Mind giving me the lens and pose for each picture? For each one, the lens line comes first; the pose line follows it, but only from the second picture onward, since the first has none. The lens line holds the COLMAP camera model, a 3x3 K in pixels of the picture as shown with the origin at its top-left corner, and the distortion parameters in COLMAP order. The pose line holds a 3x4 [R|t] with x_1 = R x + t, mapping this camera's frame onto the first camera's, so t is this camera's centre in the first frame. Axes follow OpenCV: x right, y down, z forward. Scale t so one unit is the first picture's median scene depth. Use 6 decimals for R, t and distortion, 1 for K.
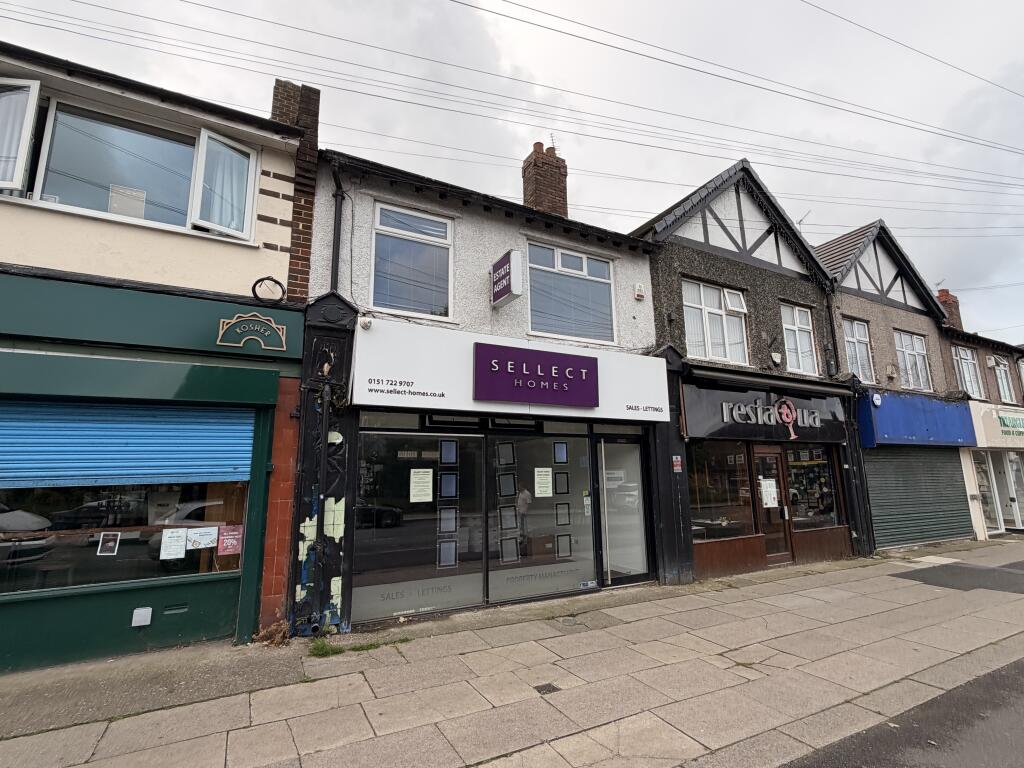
lens RADIAL K [[486.5, 0, 512.2], [0, 486.5, 382.1], [0, 0, 1]] dist [-0.001062, 0.002077]
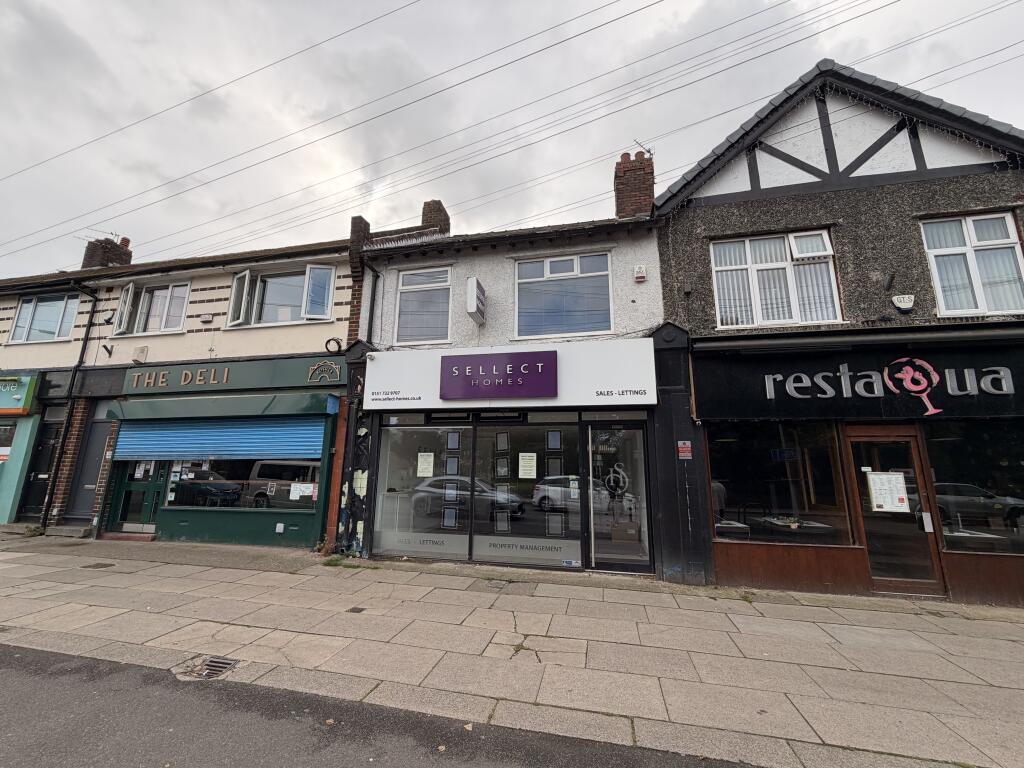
lens RADIAL K [[409.8, 0, 510.3], [0, 409.8, 384.5], [0, 0, 1]] dist [0.001787, -0.000160]
pose [[0.757008, -0.111060, -0.643898, 0.741635], [0.098618, 0.993580, -0.055432, 0.071394], [0.645920, -0.021537, 0.763101, 0.262705]]
